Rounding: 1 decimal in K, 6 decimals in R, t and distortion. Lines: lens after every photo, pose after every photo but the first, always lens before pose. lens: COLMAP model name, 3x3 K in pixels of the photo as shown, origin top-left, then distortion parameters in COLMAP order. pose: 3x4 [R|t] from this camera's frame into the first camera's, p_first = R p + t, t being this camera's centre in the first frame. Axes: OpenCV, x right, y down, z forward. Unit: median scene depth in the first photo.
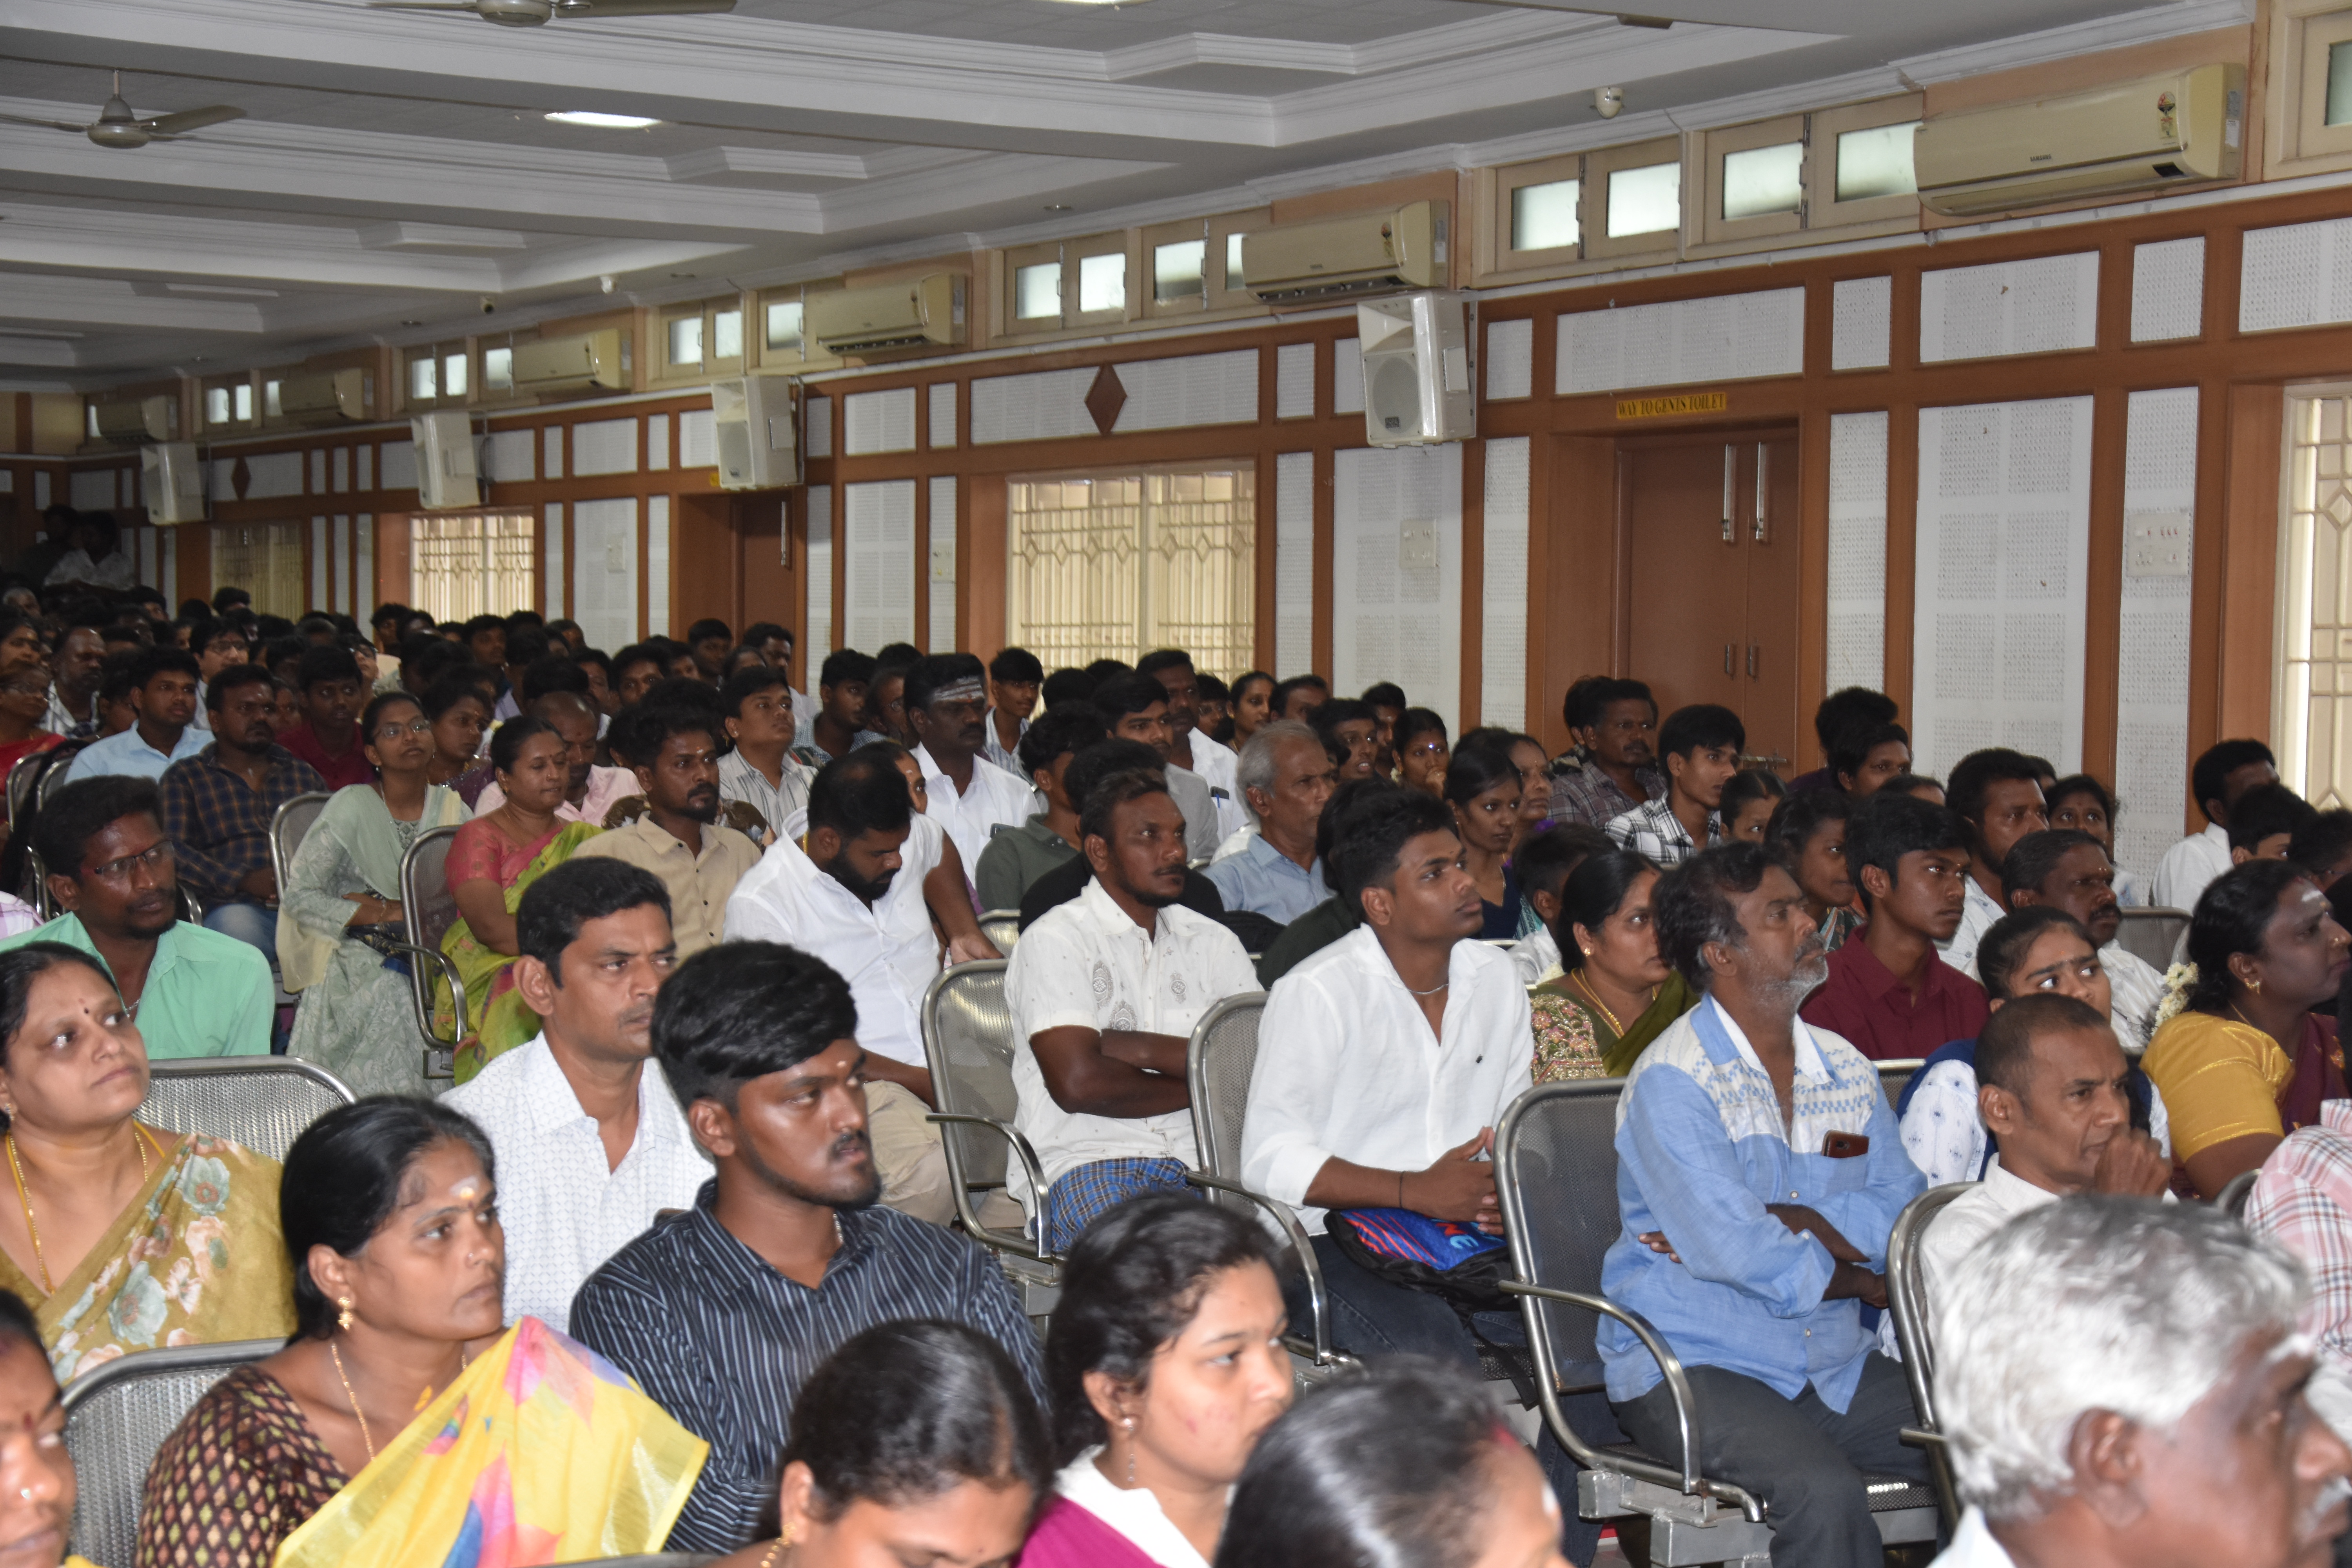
lens RADIAL K [[4397.2, 0, 1173.4], [0, 4397.2, 903.9], [0, 0, 1]] dist [0.376121, 0.373878]
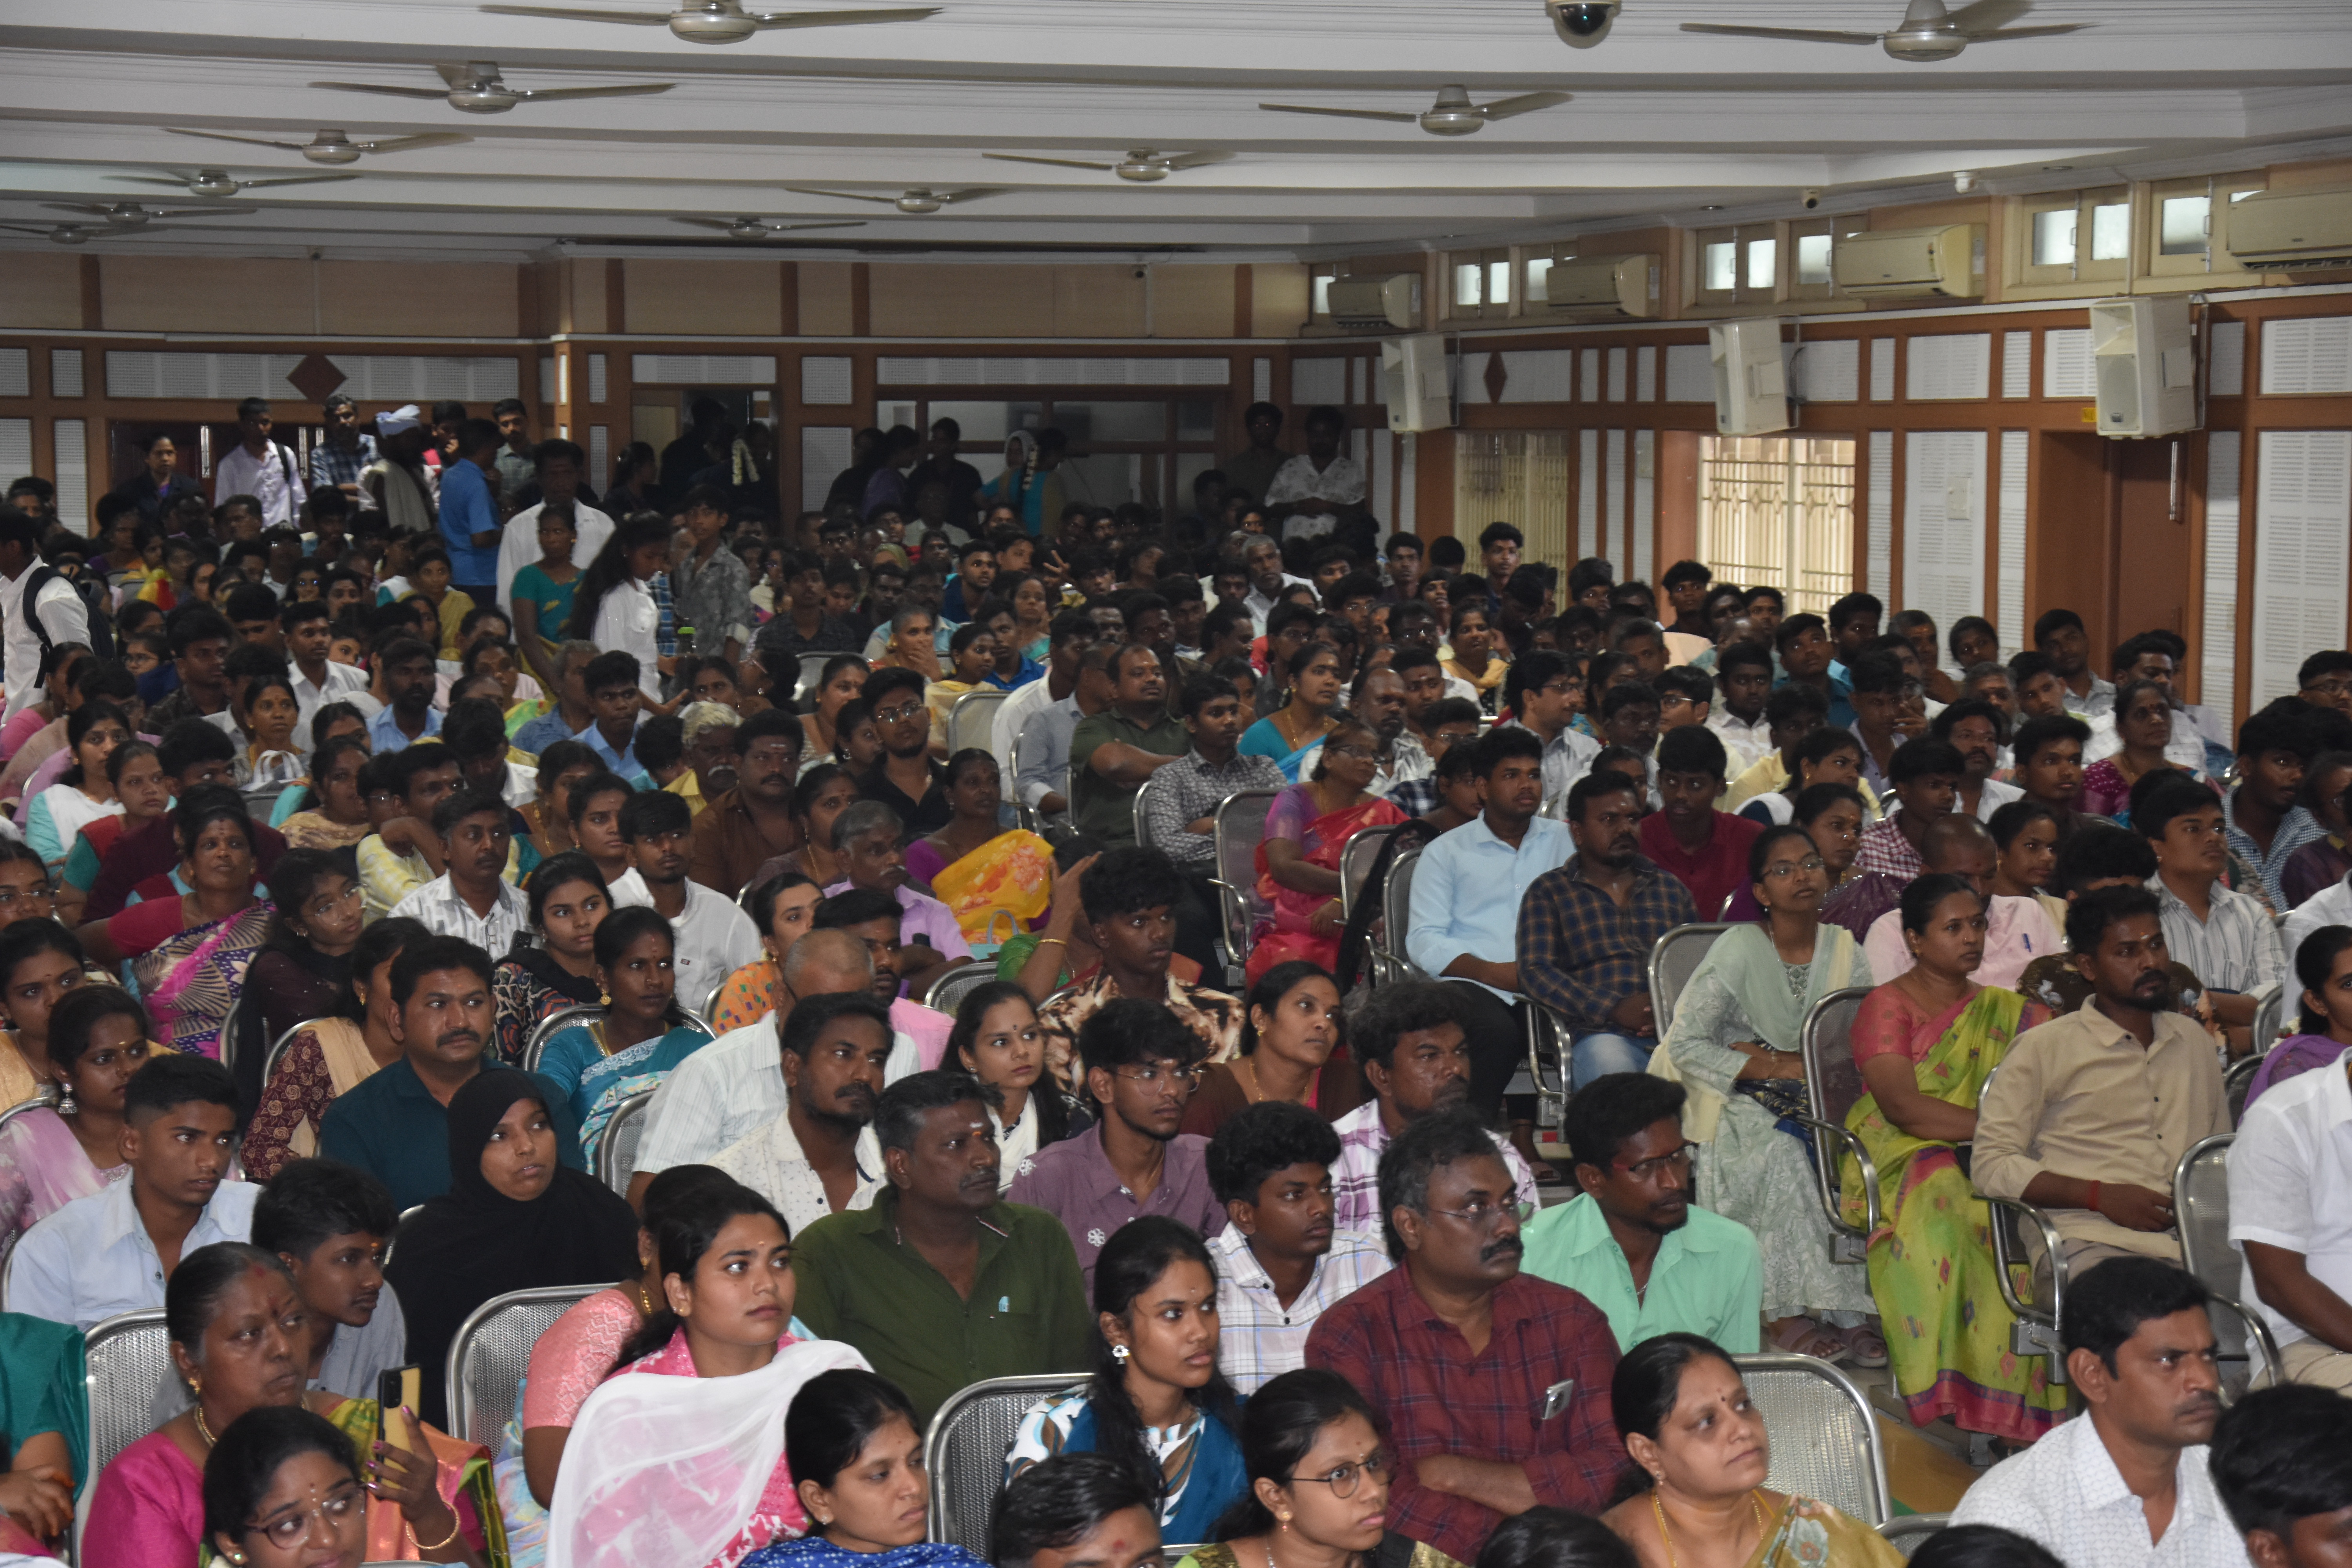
lens RADIAL K [[6001.7, 0, 1176.0], [0, 6001.7, 784.0], [0, 0, 1]] dist [0.829193, 0.348319]
pose [[0.971903, 0.008984, -0.235211, -0.000251], [-0.007524, 0.999946, 0.007103, -0.035544], [0.235262, -0.005134, 0.971918, -0.145089]]
